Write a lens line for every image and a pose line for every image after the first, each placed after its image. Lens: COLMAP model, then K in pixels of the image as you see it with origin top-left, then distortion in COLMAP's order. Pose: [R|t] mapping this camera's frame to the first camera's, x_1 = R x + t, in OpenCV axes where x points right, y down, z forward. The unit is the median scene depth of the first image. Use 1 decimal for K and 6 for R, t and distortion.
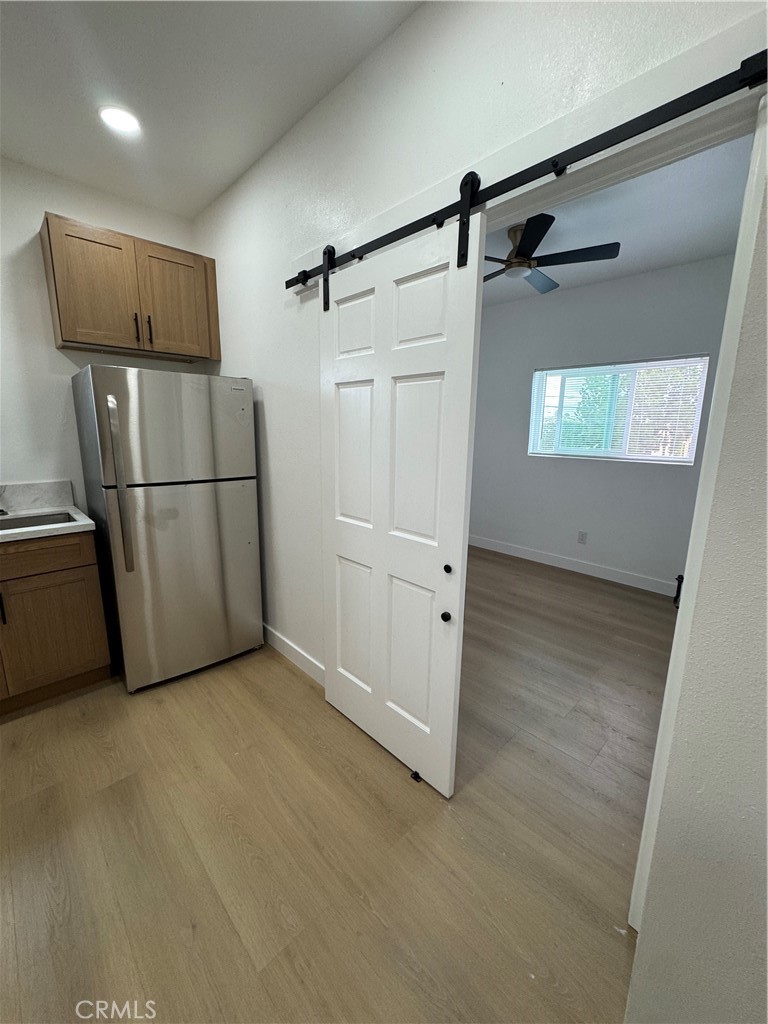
lens RADIAL K [[411.6, 0, 383.6], [0, 411.6, 510.3], [0, 0, 1]] dist [-0.000642, -0.000378]
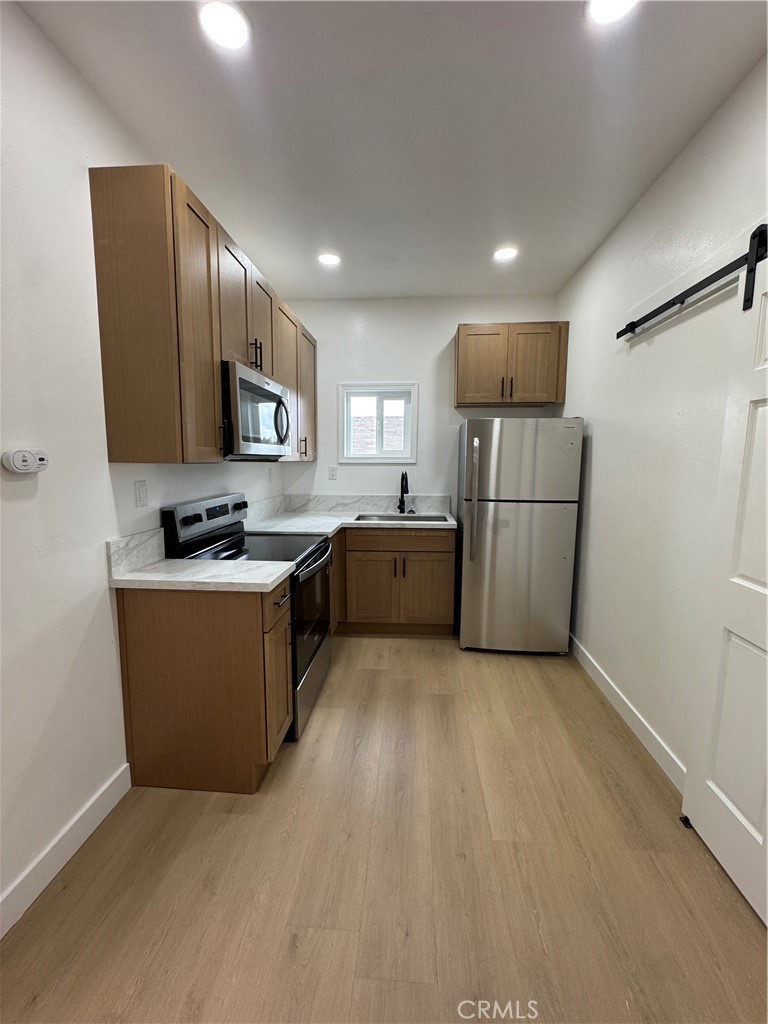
lens RADIAL K [[411.6, 0, 385.1], [0, 411.6, 511.5], [0, 0, 1]] dist [-0.000642, -0.000378]
pose [[0.668692, 0.086668, -0.738471, 0.198620], [-0.138148, 0.990372, -0.008863, 0.033444], [0.730593, 0.107945, 0.674227, -0.175370]]
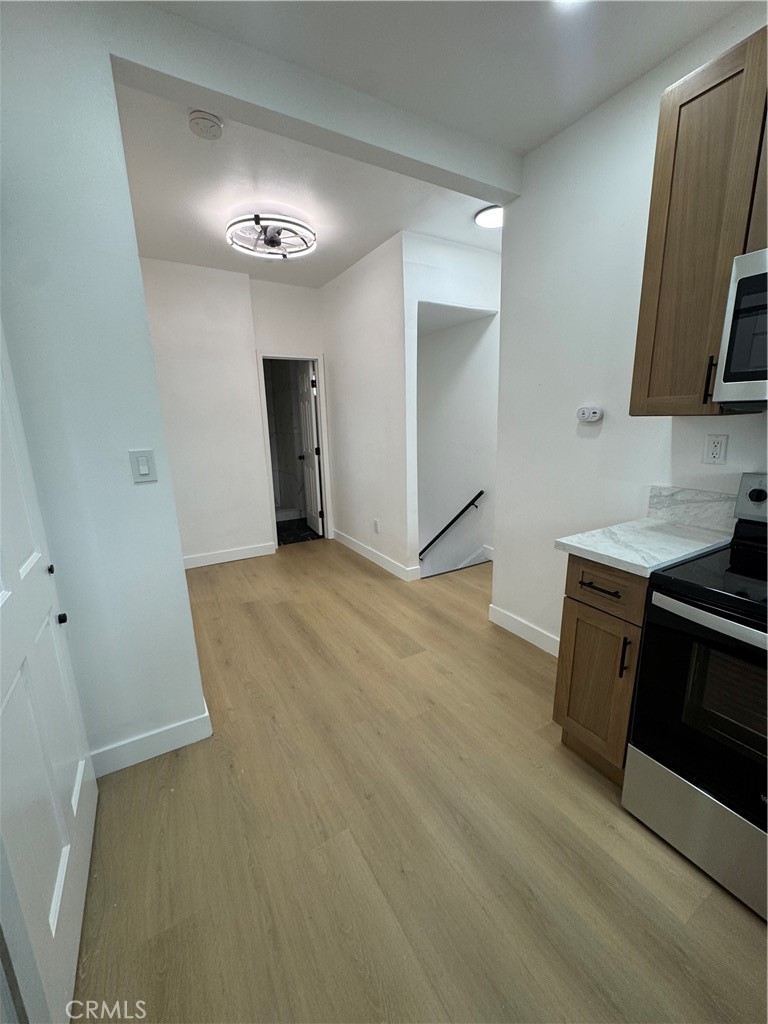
lens RADIAL K [[411.6, 0, 383.1], [0, 411.6, 512.3], [0, 0, 1]] dist [-0.000642, -0.000378]
pose [[-0.971802, -0.044808, 0.231502, -0.338617], [0.053479, 0.914313, 0.401463, -0.169925], [-0.229654, 0.402523, -0.886135, 0.871629]]
